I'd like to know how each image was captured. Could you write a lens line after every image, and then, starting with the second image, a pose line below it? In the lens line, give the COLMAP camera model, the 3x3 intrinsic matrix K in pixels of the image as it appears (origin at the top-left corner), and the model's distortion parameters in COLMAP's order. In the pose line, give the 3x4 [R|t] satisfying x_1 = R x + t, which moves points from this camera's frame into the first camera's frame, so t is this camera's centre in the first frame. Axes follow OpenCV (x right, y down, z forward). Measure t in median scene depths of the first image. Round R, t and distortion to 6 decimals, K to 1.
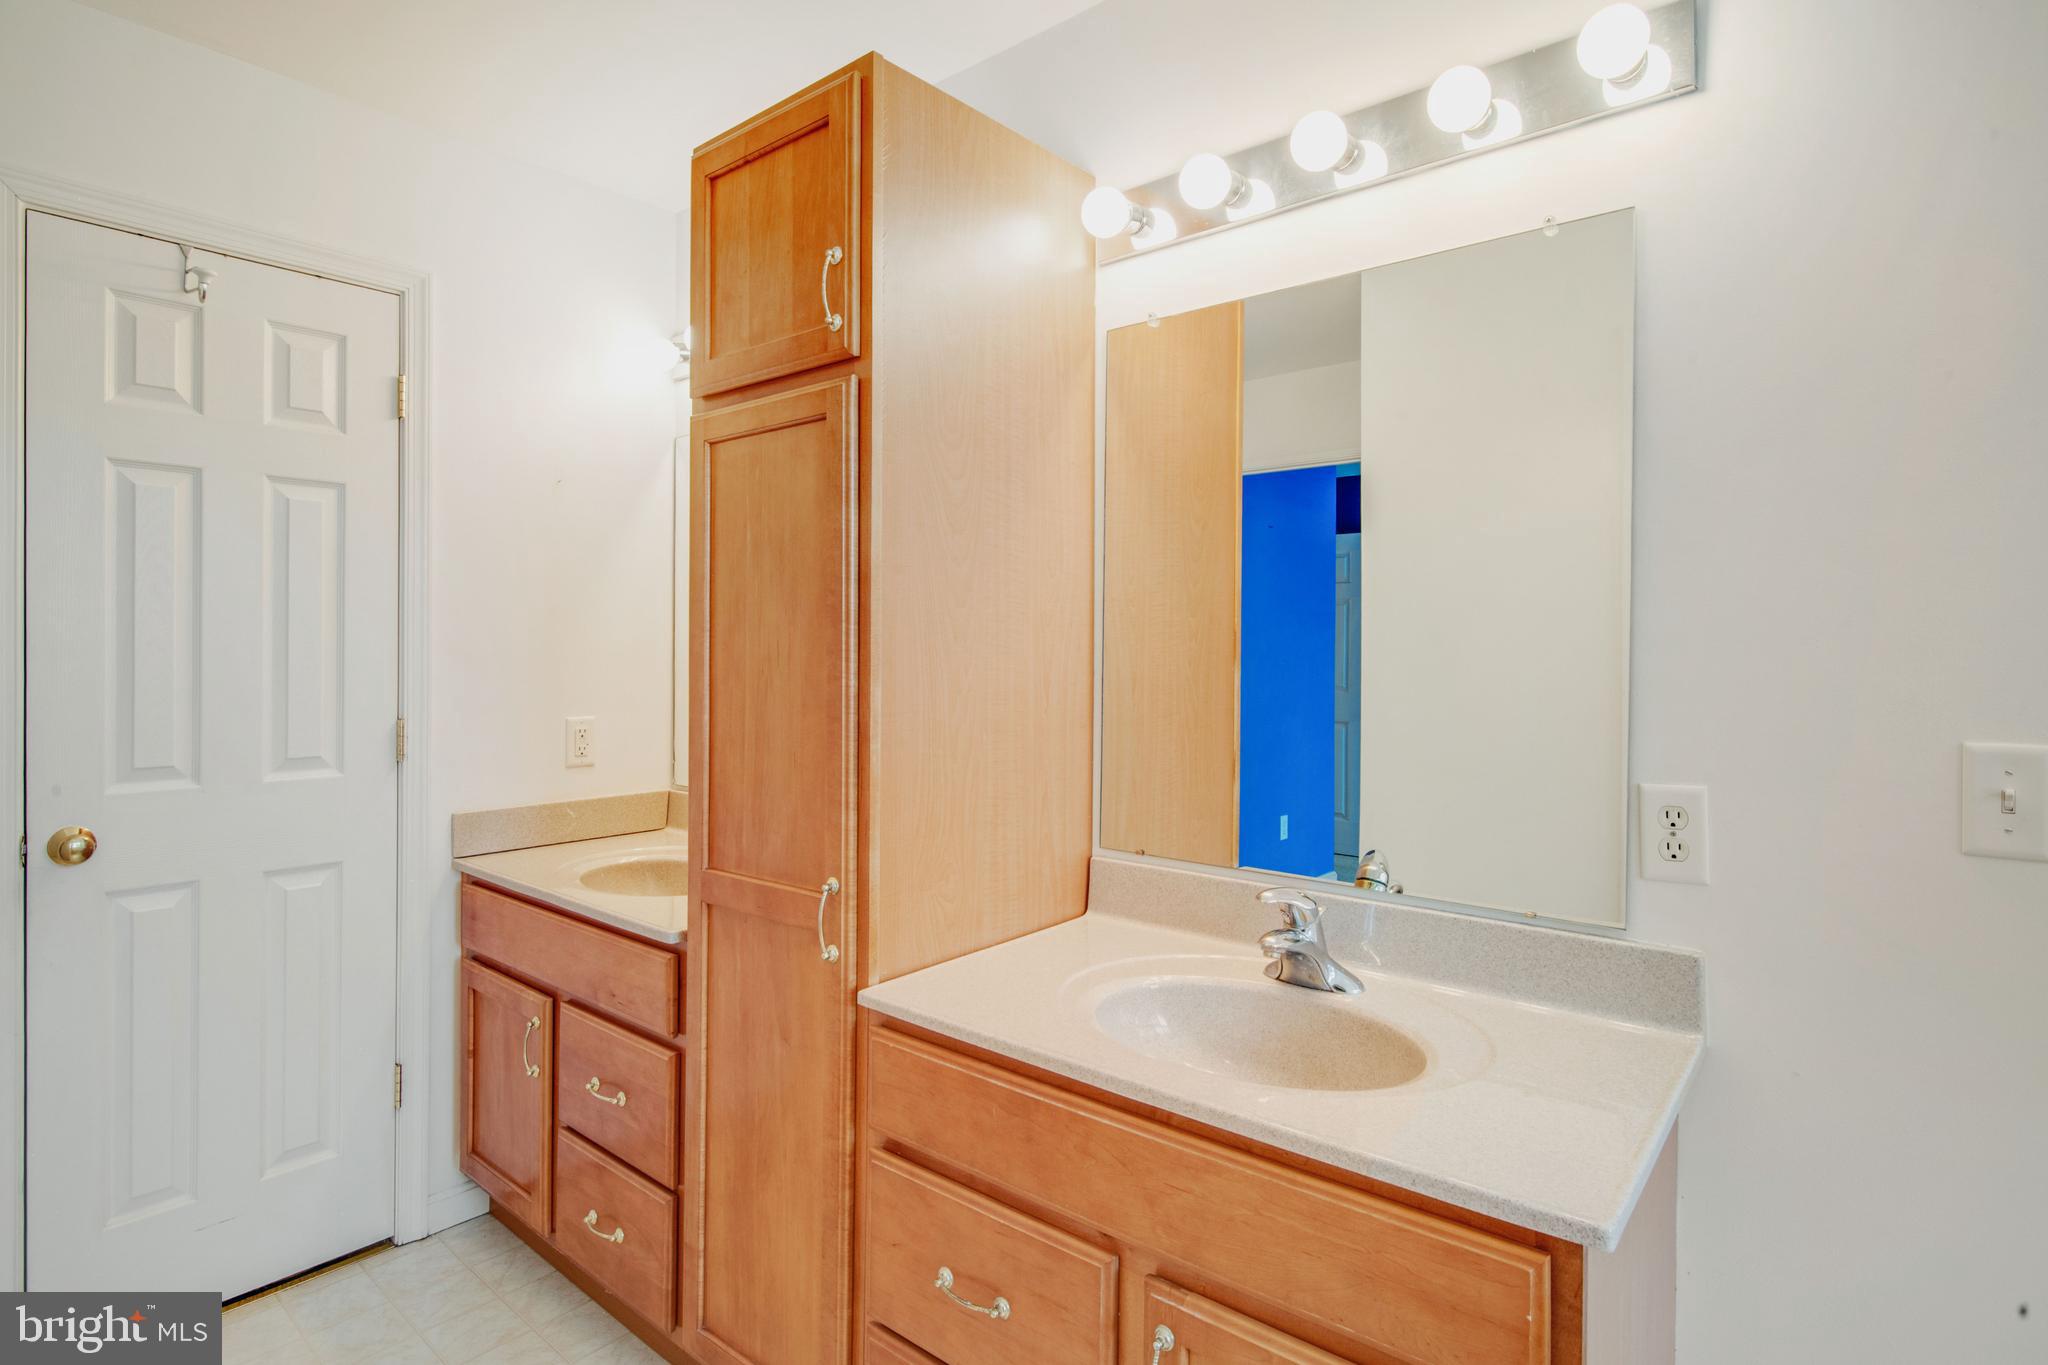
lens RADIAL K [[1021.8, 0, 1030.7], [0, 1021.8, 654.2], [0, 0, 1]] dist [-0.013013, 0.000306]
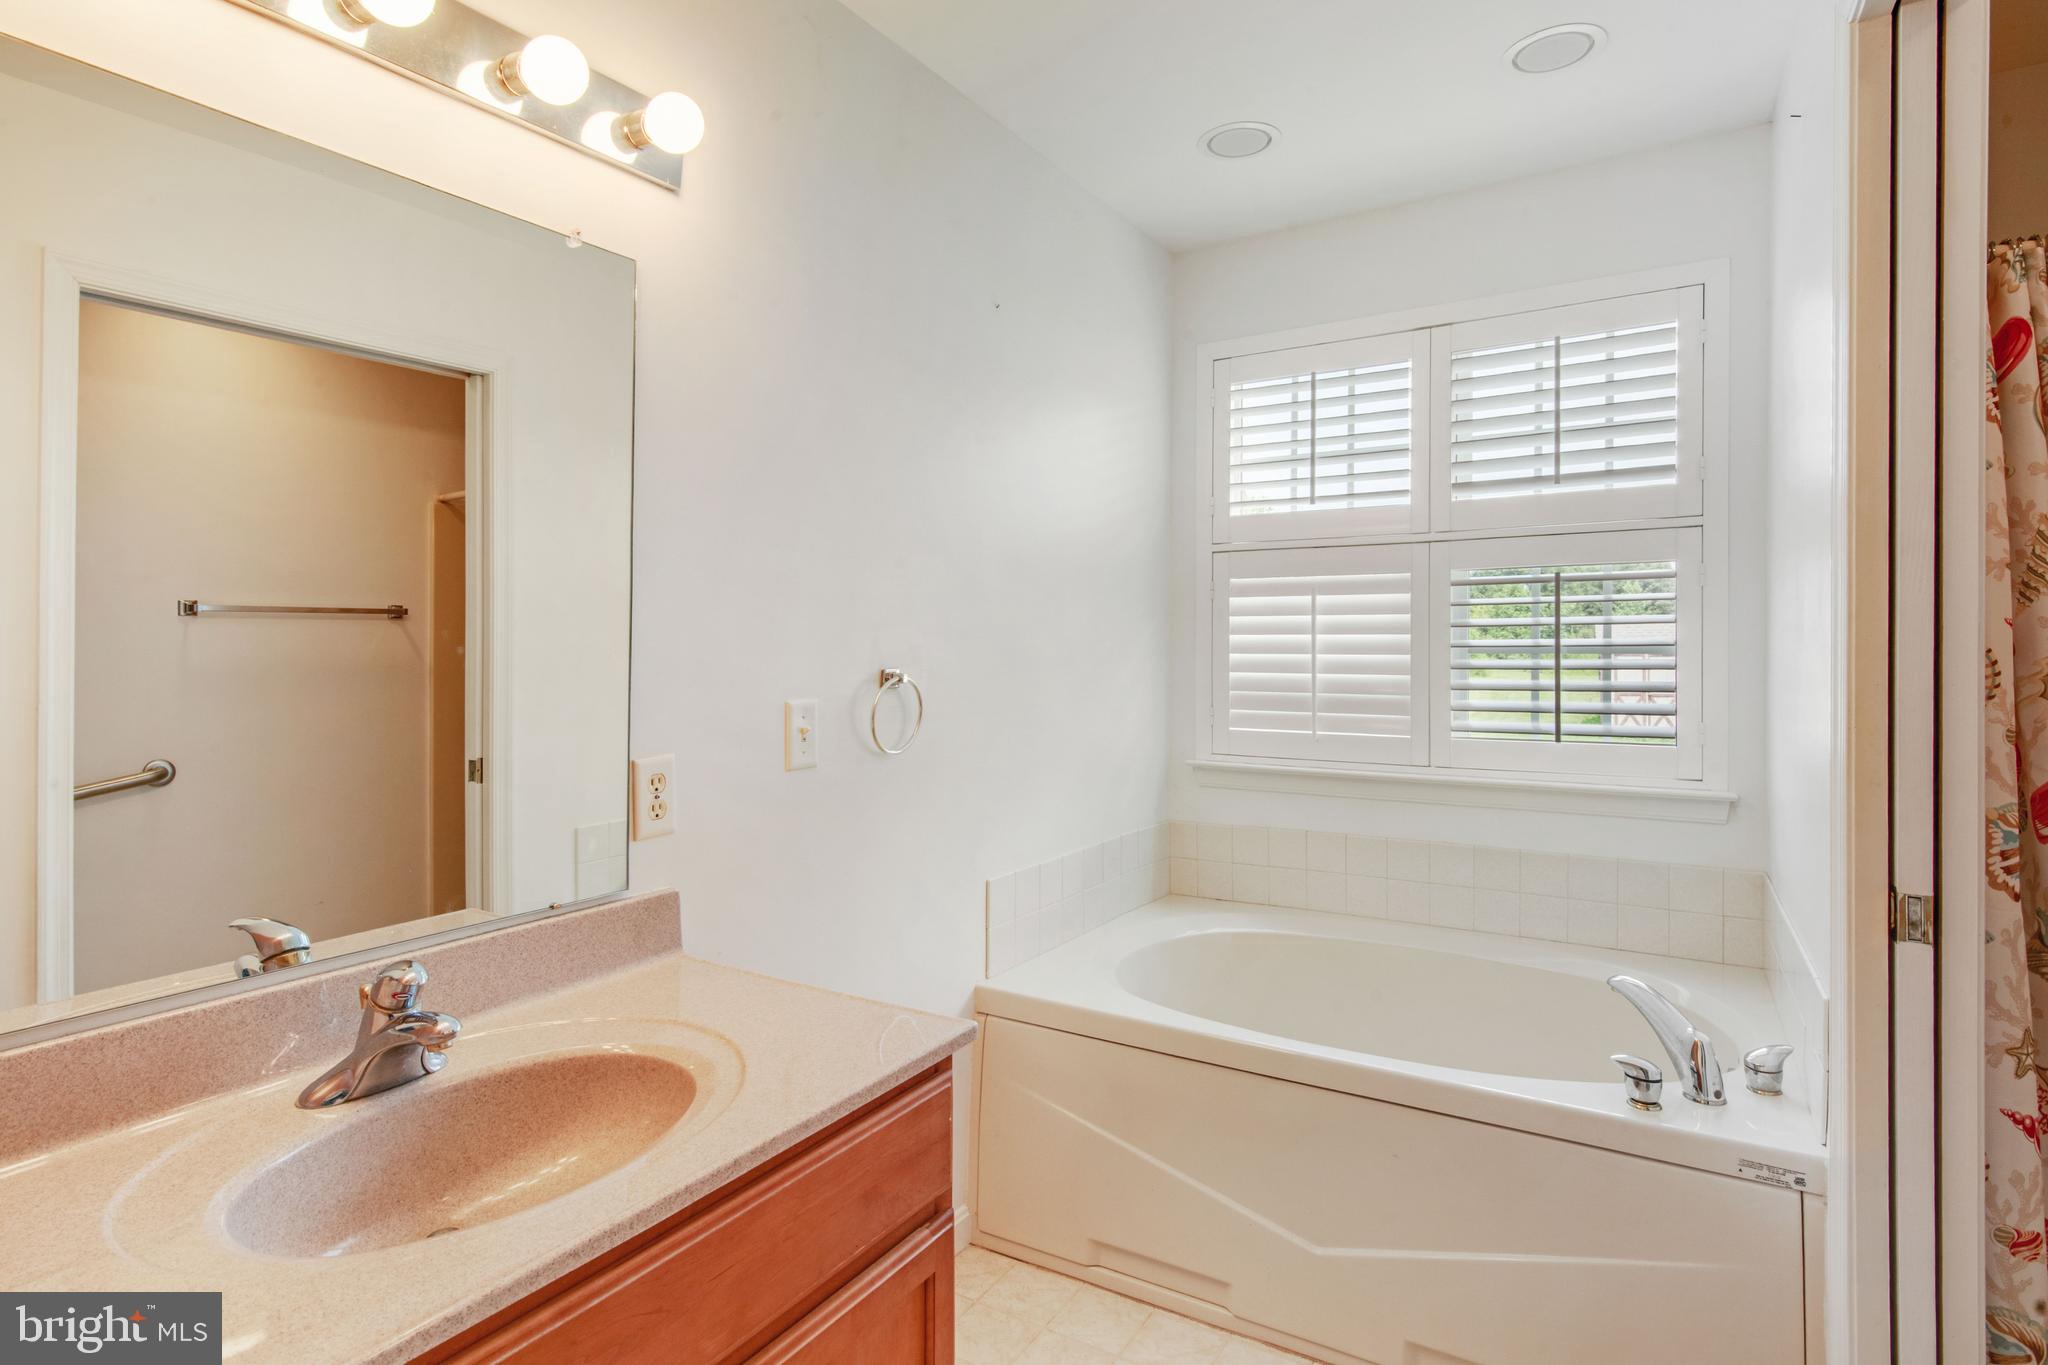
lens RADIAL K [[1021.8, 0, 1030.7], [0, 1021.8, 654.2], [0, 0, 1]] dist [-0.013013, 0.000306]
pose [[-0.121099, -0.028829, 0.992222, -0.617805], [-0.000746, 0.999581, 0.028951, -0.028560], [-0.992640, 0.002766, -0.121069, 0.700382]]
